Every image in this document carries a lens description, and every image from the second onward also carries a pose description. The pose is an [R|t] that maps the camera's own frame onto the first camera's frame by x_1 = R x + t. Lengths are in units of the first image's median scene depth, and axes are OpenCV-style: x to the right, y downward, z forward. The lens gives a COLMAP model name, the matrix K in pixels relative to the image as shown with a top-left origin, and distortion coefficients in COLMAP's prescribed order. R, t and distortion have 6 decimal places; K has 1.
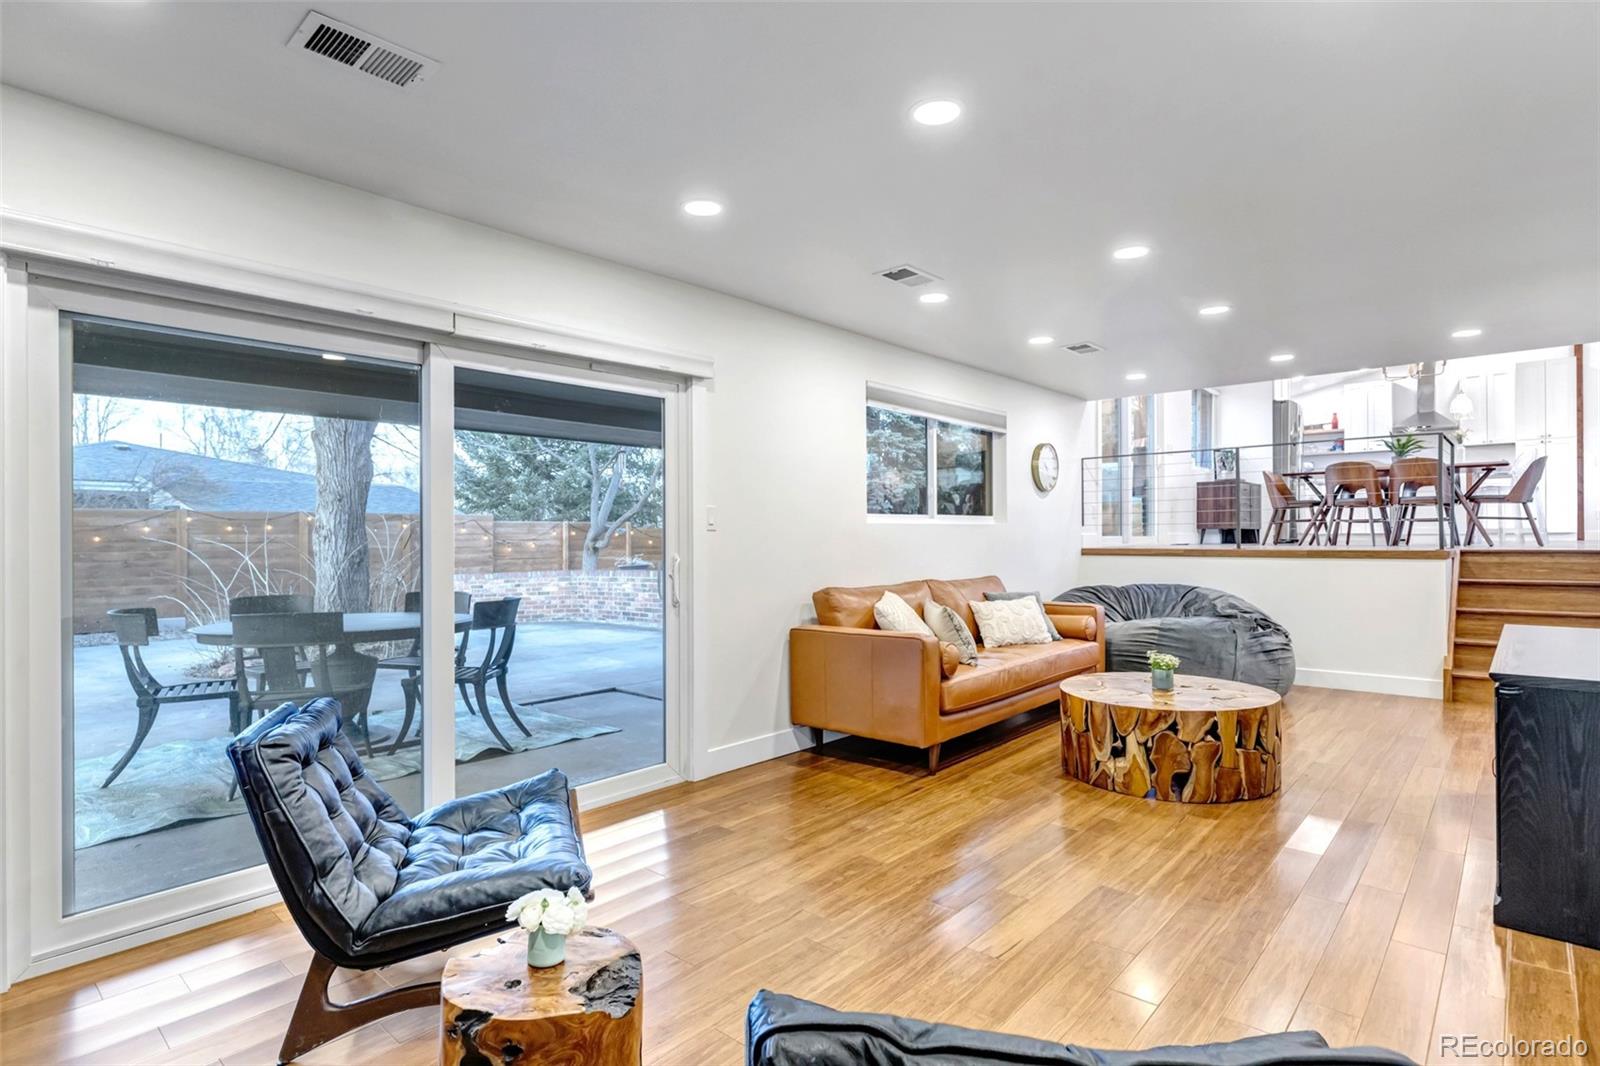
lens RADIAL K [[803.0, 0, 799.1], [0, 803.0, 528.3], [0, 0, 1]] dist [-0.000824, -0.000366]
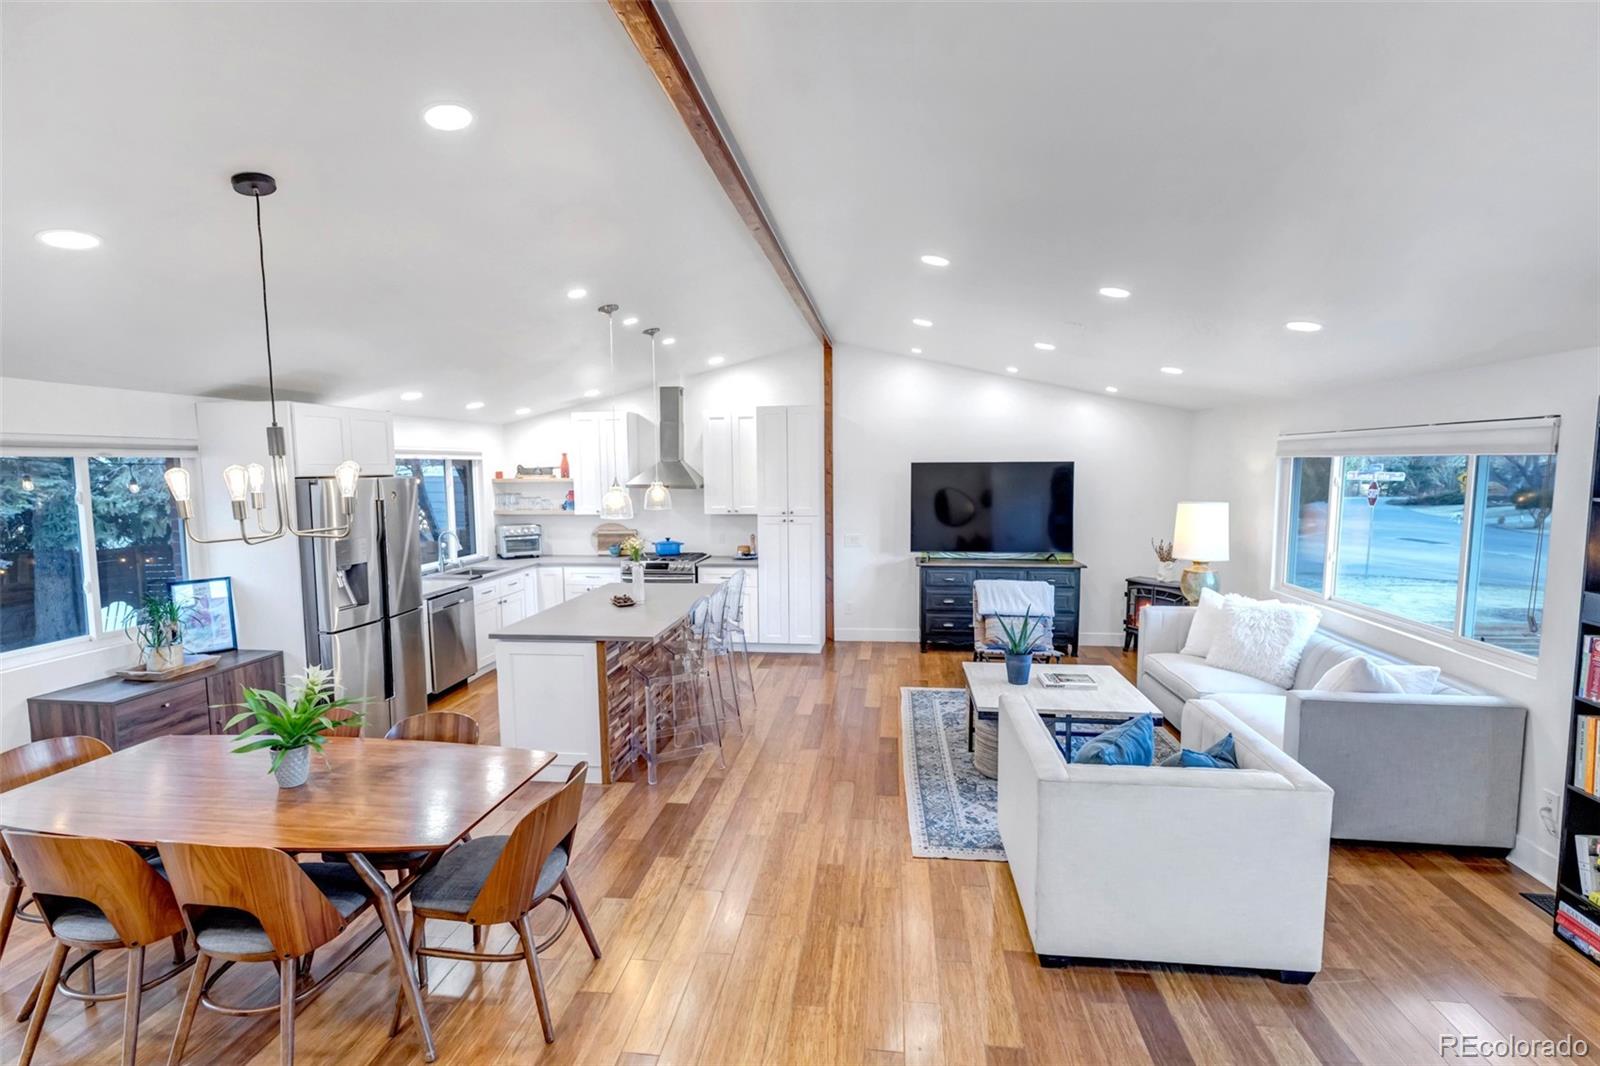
lens RADIAL K [[742.7, 0, 786.8], [0, 742.7, 535.0], [0, 0, 1]] dist [0.005923, -0.000540]
pose [[0.833215, -0.066241, 0.548967, 0.483268], [0.014164, 0.995030, 0.098567, -0.134682], [-0.552768, -0.074353, 0.830012, 0.388440]]
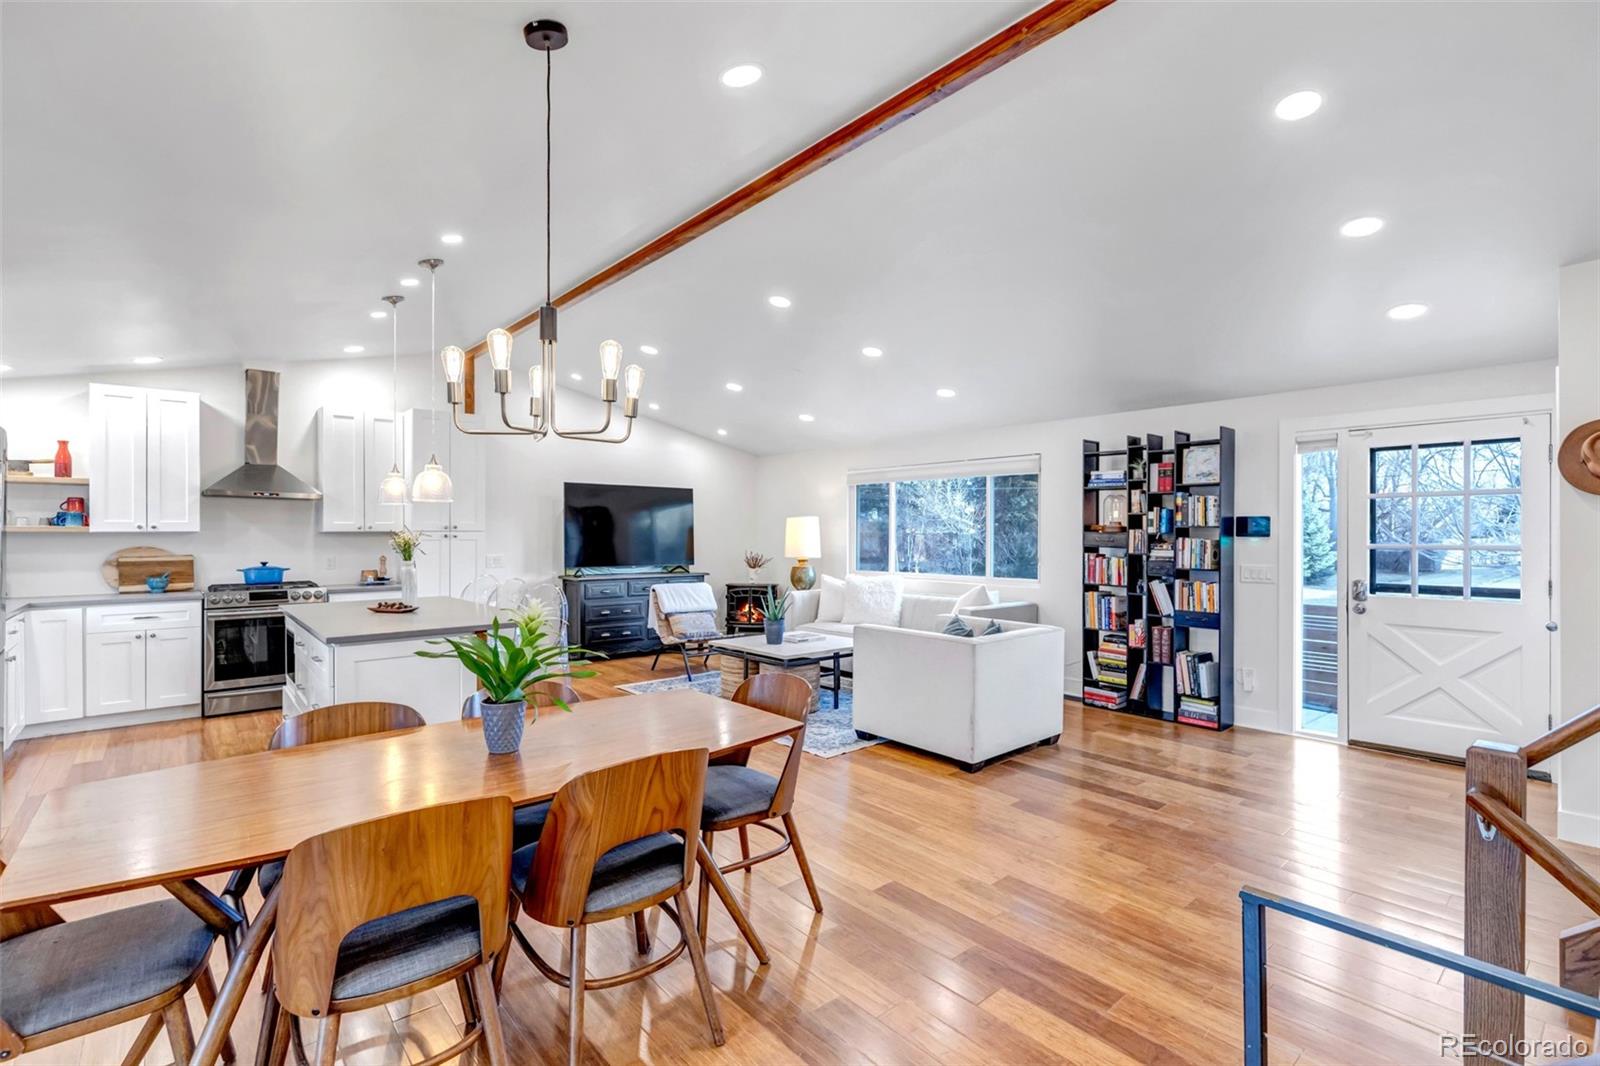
lens RADIAL K [[742.7, 0, 788.5], [0, 742.7, 527.7], [0, 0, 1]] dist [0.005923, -0.000540]
pose [[0.147587, 0.001829, 0.989047, 0.322084], [-0.000942, 0.999998, -0.001709, -0.095530], [-0.989049, -0.000679, 0.147589, 0.547465]]
